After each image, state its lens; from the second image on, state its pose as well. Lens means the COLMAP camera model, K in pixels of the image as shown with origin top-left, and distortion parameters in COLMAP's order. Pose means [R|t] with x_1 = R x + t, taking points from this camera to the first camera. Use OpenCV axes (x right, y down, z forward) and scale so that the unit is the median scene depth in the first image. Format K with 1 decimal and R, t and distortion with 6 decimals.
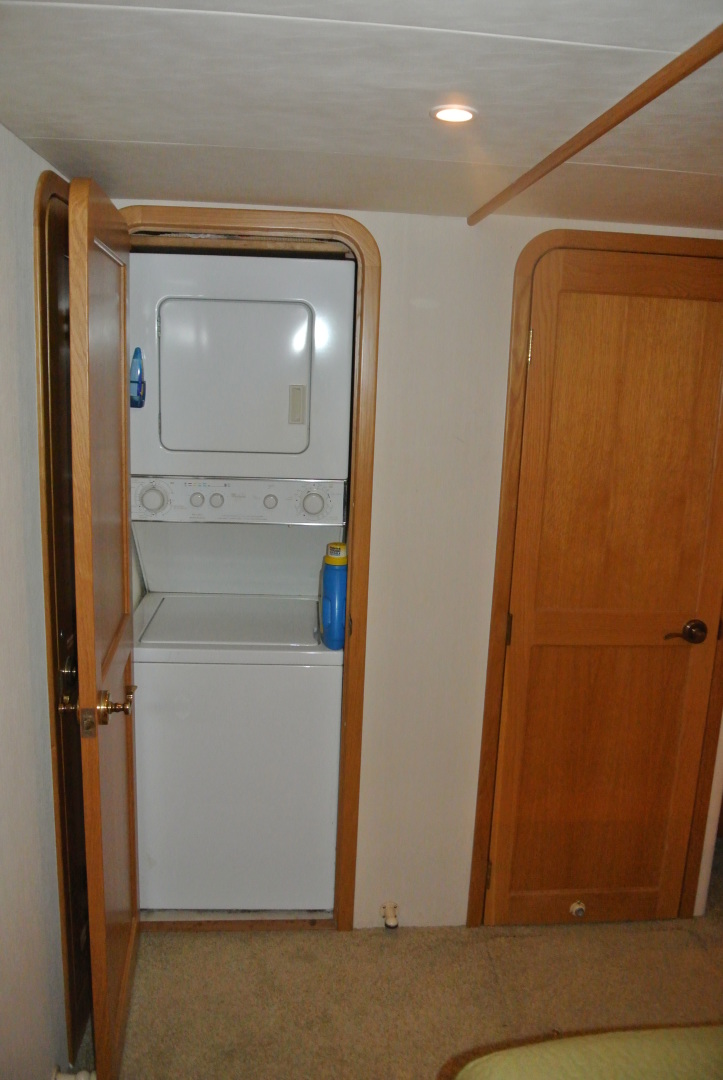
lens RADIAL K [[832.0, 0, 361.2], [0, 832.0, 537.7], [0, 0, 1]] dist [-0.074292, -0.000322]
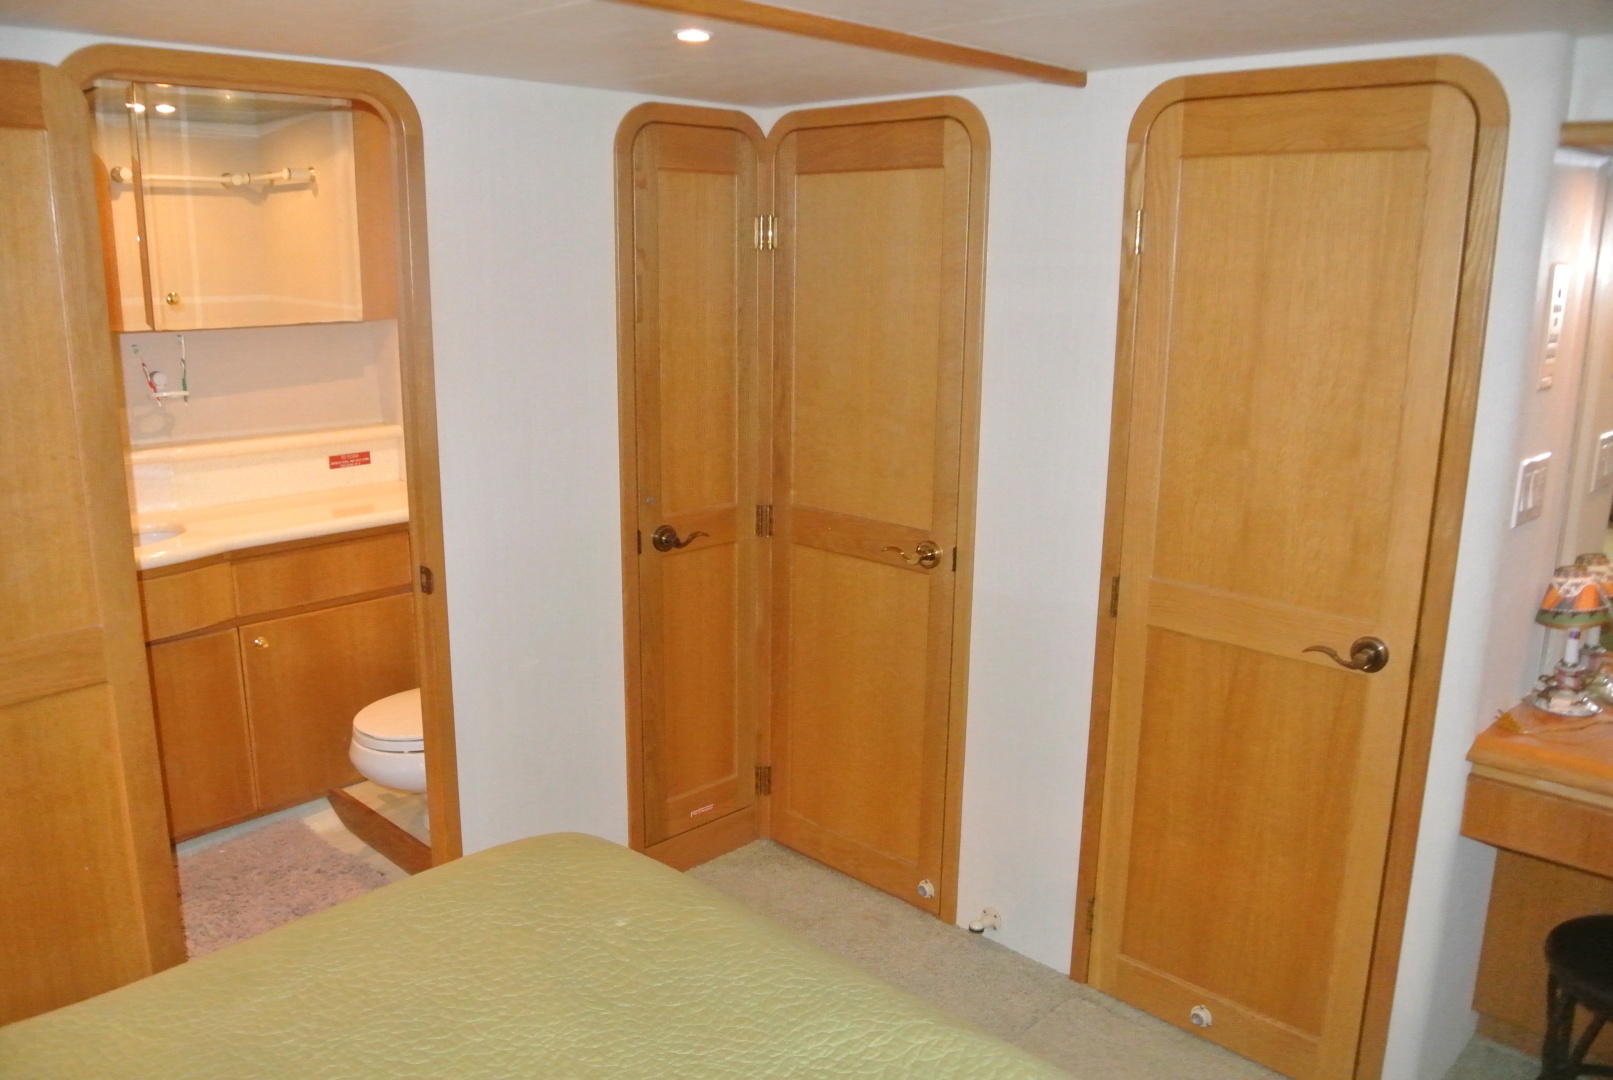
lens RADIAL K [[1242.6, 0, 804.6], [0, 1242.6, 539.9], [0, 0, 1]] dist [-0.074292, -0.000322]
pose [[0.653000, 0.136300, -0.744992, 0.846274], [-0.133210, 0.989007, 0.064182, 0.021769], [0.745551, 0.057330, 0.663979, 0.007610]]
